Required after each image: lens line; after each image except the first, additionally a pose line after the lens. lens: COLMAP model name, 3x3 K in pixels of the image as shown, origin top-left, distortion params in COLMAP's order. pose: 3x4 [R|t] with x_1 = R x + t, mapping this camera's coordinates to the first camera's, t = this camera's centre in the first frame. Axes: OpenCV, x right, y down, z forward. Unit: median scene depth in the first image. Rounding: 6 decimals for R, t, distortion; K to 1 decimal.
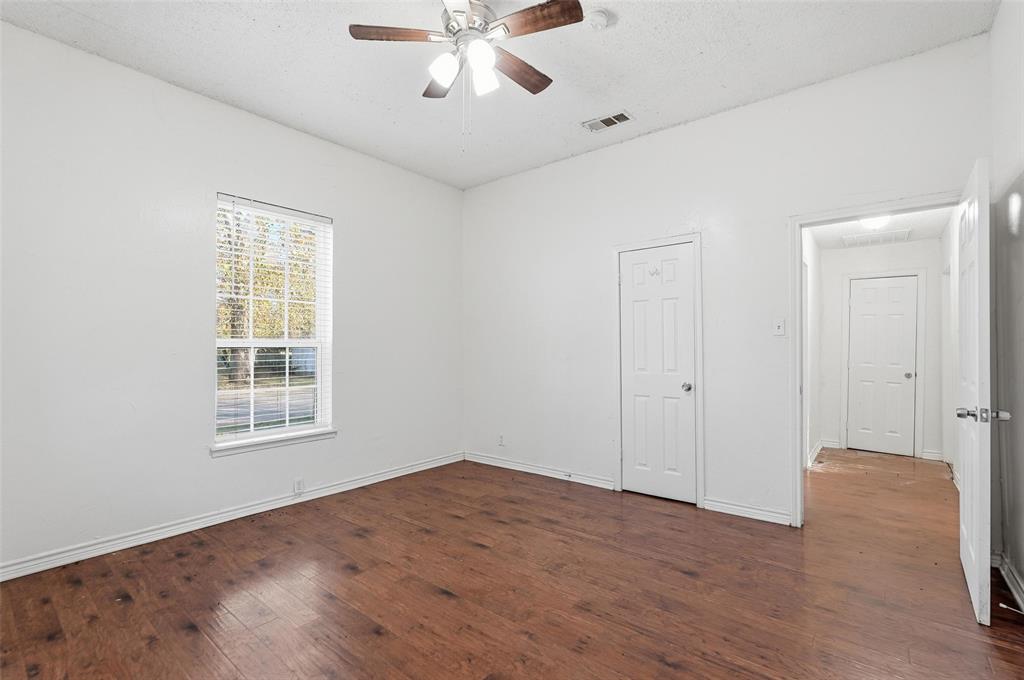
lens RADIAL K [[459.7, 0, 509.8], [0, 459.7, 344.0], [0, 0, 1]] dist [-0.023107, 0.013955]
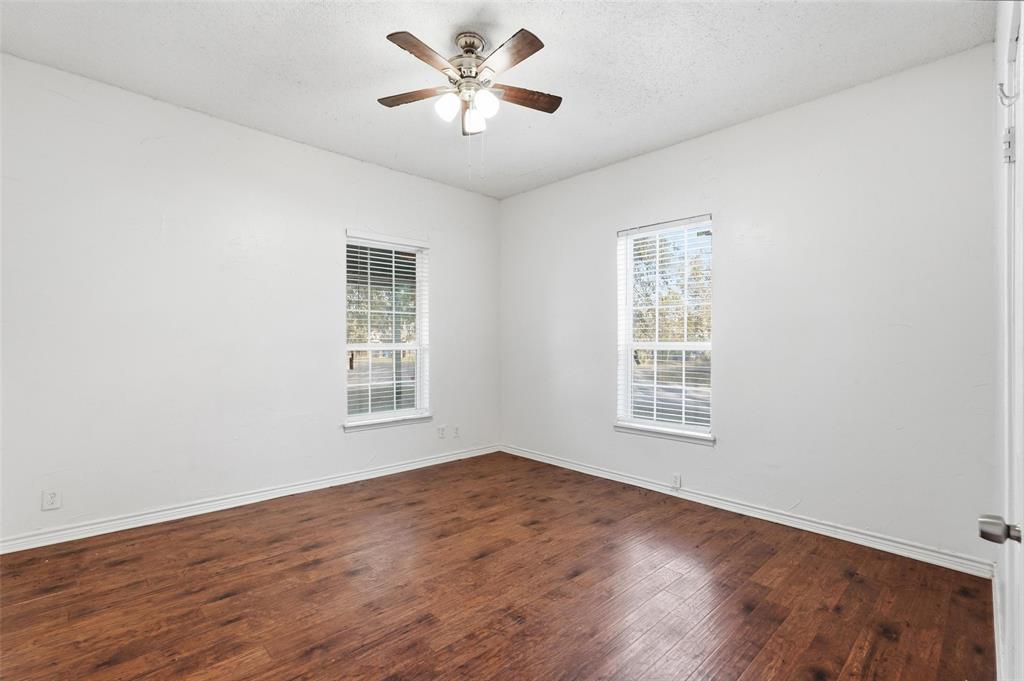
lens RADIAL K [[467.8, 0, 512.0], [0, 467.8, 340.5], [0, 0, 1]] dist [-0.018722, 0.014496]
pose [[-0.122321, -0.005101, -0.992477, 0.744982], [-0.003279, 0.999983, -0.004736, -0.007241], [0.992485, 0.002675, -0.122336, 0.862994]]
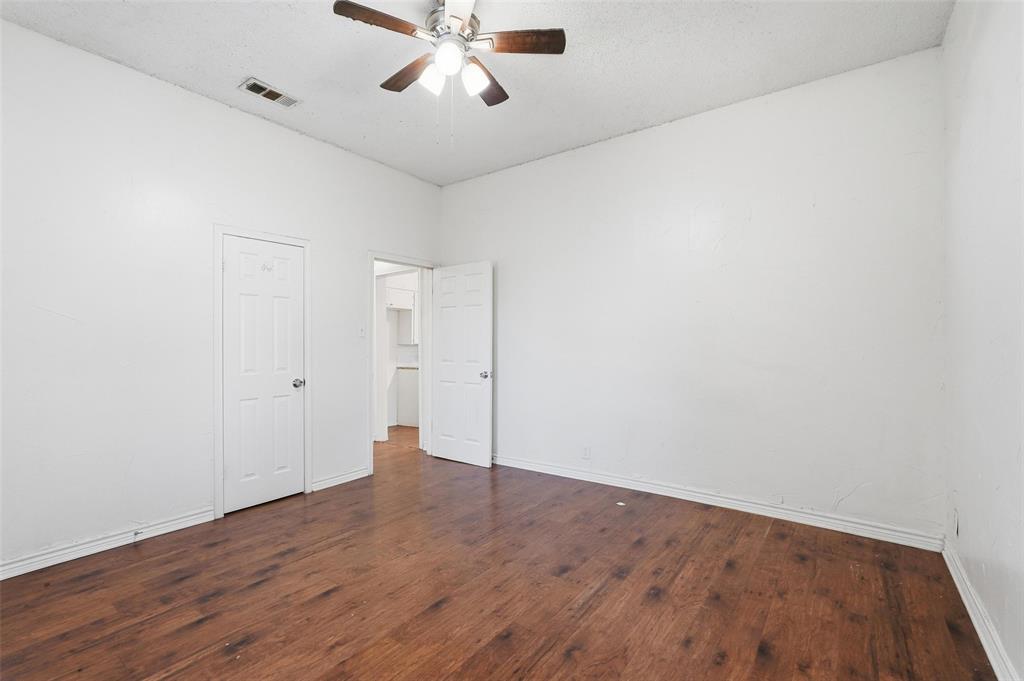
lens RADIAL K [[459.7, 0, 509.8], [0, 459.7, 344.5], [0, 0, 1]] dist [-0.023107, 0.013955]
pose [[-0.047115, 0.001994, 0.998887, -0.765593], [0.000915, 0.999998, -0.001953, 0.007833], [-0.998889, 0.000822, -0.047116, 0.630452]]
